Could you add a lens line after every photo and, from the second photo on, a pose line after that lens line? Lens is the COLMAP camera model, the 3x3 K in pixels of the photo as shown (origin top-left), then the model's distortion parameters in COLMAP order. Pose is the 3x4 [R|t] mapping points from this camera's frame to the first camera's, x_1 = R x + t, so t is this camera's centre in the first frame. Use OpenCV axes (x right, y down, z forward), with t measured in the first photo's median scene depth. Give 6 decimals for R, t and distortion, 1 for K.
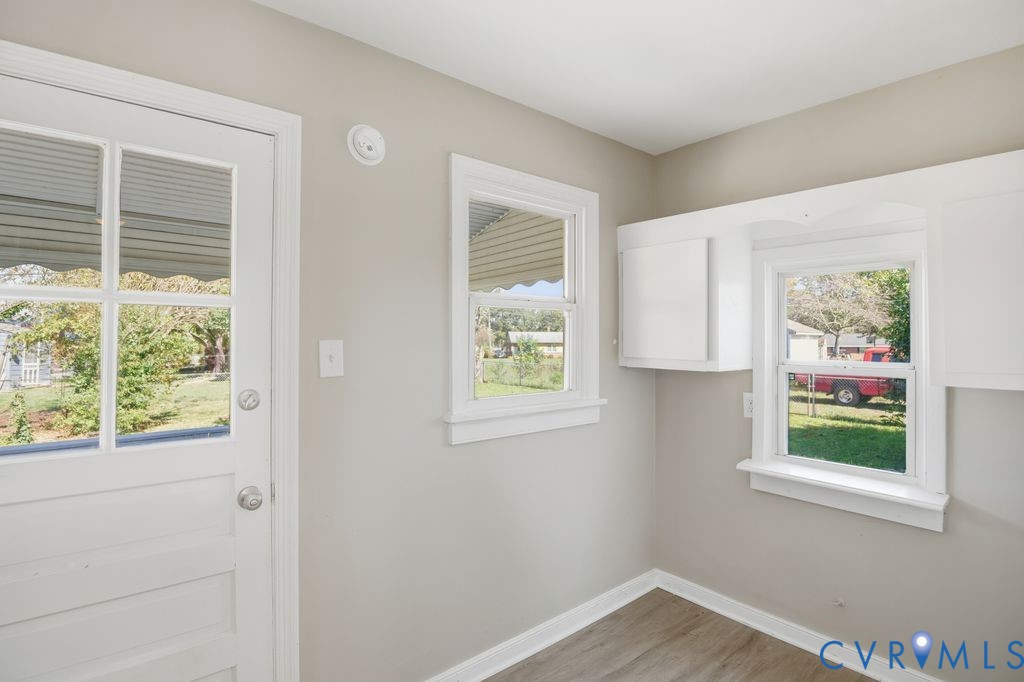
lens RADIAL K [[541.4, 0, 512.0], [0, 541.4, 341.0], [0, 0, 1]] dist [-0.005417, -0.000521]
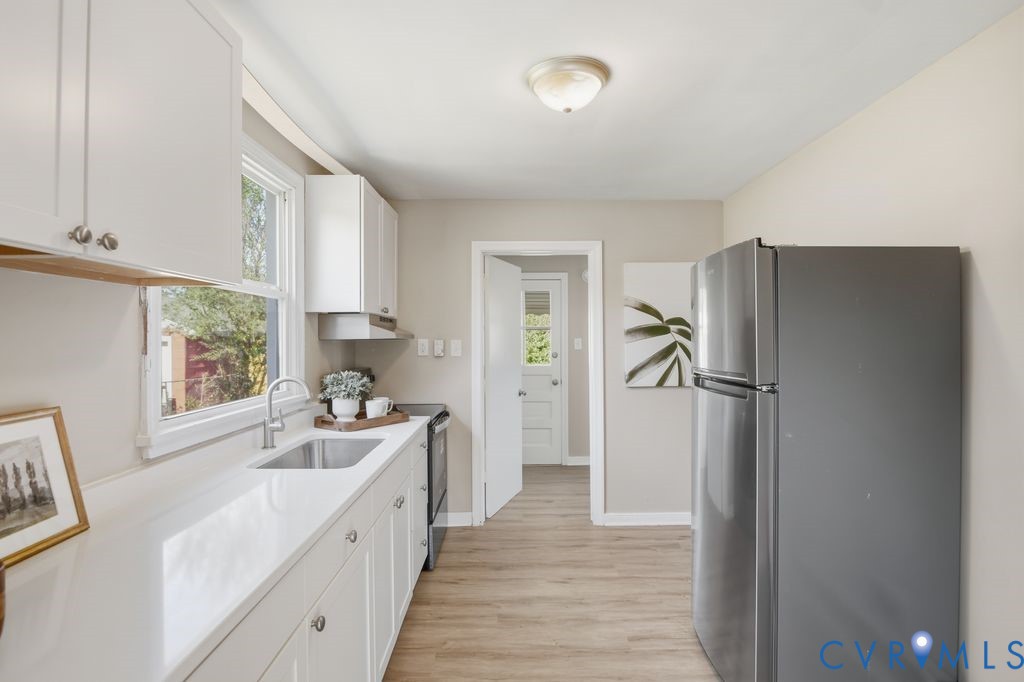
lens RADIAL K [[541.4, 0, 512.0], [0, 541.4, 341.0], [0, 0, 1]] dist [-0.005417, -0.000521]
pose [[0.790175, -0.011449, -0.612774, 0.353421], [0.016309, 0.999864, 0.002349, 0.000113], [0.612664, -0.011849, 0.790255, -0.477589]]
